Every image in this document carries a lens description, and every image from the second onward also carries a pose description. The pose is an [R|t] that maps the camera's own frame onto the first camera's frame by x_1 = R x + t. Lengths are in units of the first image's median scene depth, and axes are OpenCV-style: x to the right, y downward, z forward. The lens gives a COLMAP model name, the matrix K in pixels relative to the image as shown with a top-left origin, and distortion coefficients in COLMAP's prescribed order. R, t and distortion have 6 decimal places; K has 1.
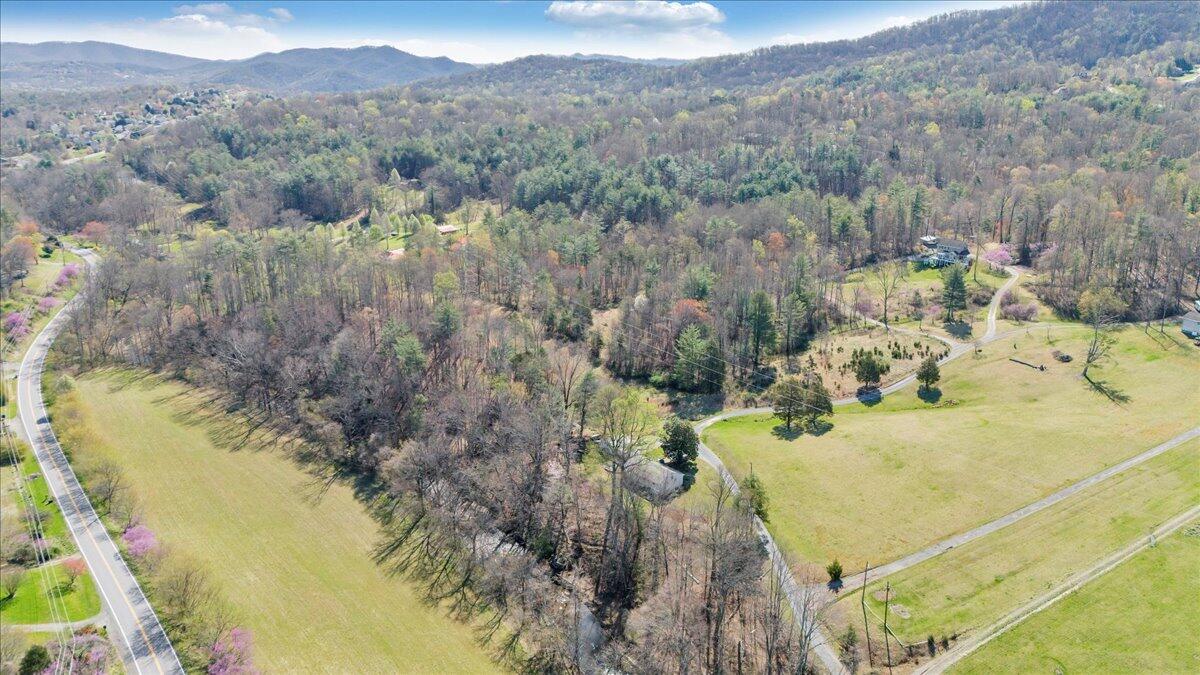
lens RADIAL K [[889.8, 0, 603.4], [0, 889.8, 334.2], [0, 0, 1]] dist [0.076814, -0.076982]
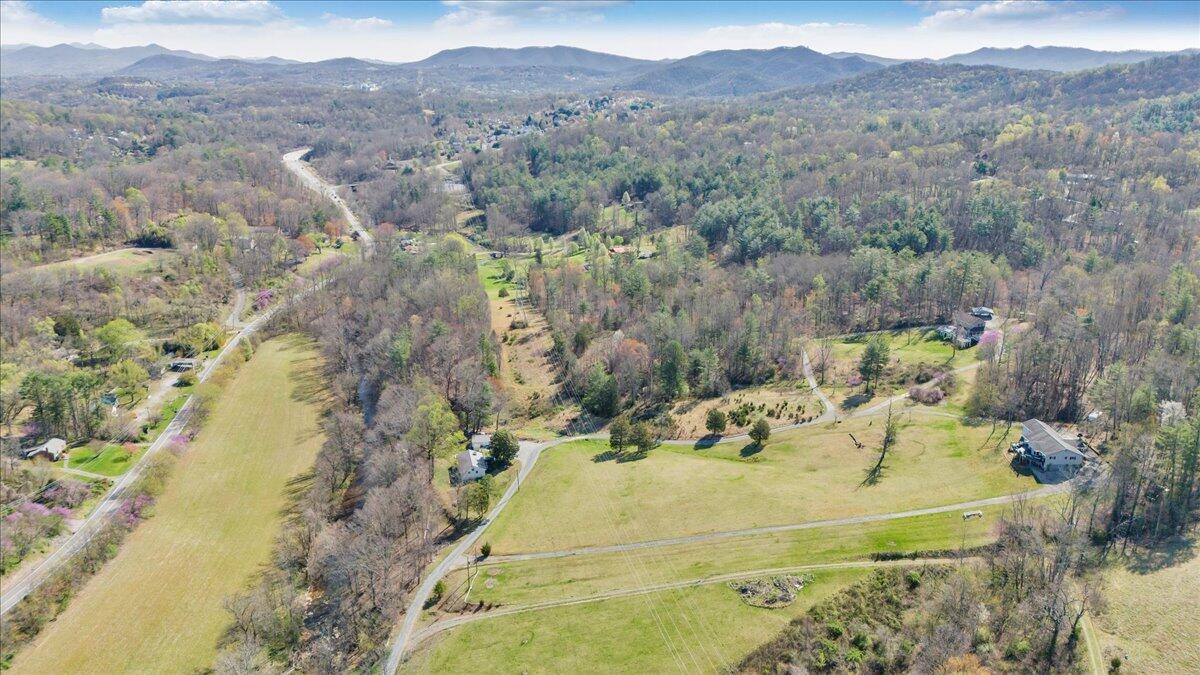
lens RADIAL K [[889.8, 0, 603.4], [0, 889.8, 334.2], [0, 0, 1]] dist [0.076814, -0.076982]
pose [[0.890824, 0.129740, -0.435430, 0.625662], [-0.126036, 0.991316, 0.037521, -0.093571], [0.436517, 0.021455, 0.899440, -0.120368]]
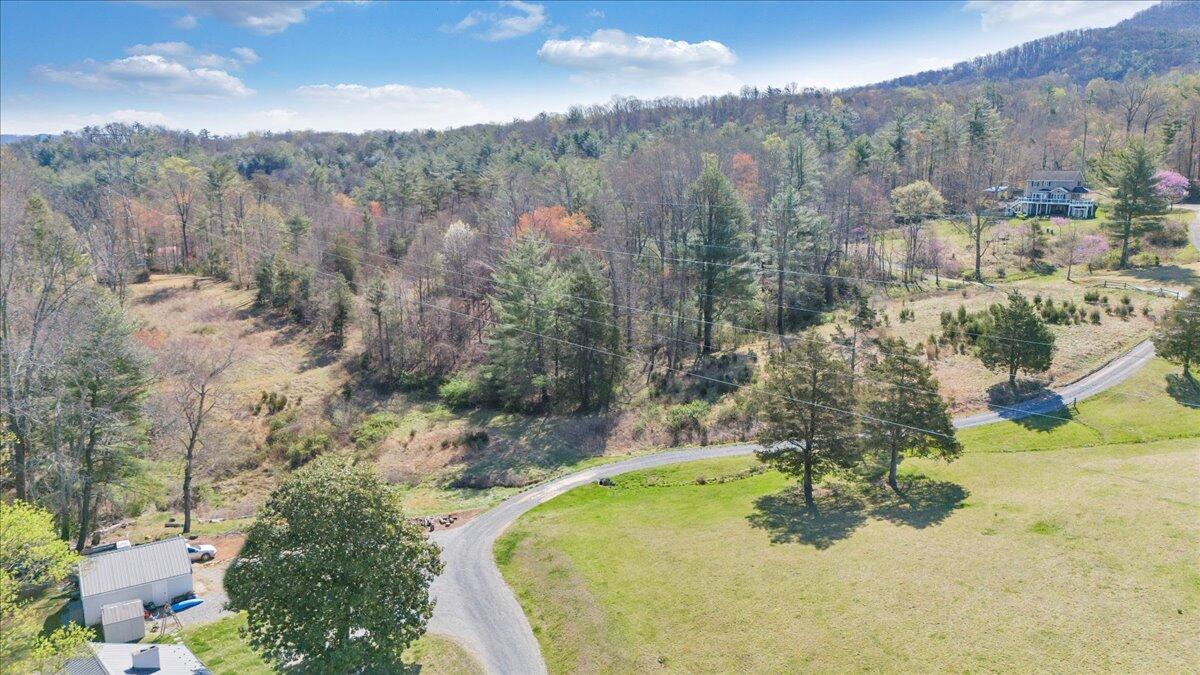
lens RADIAL K [[889.8, 0, 603.4], [0, 889.8, 334.2], [0, 0, 1]] dist [0.076814, -0.076982]
pose [[0.999330, -0.011656, 0.034682, 0.113246], [0.015177, 0.994558, -0.103073, 0.069543], [-0.033292, 0.103531, 0.994069, 0.613408]]
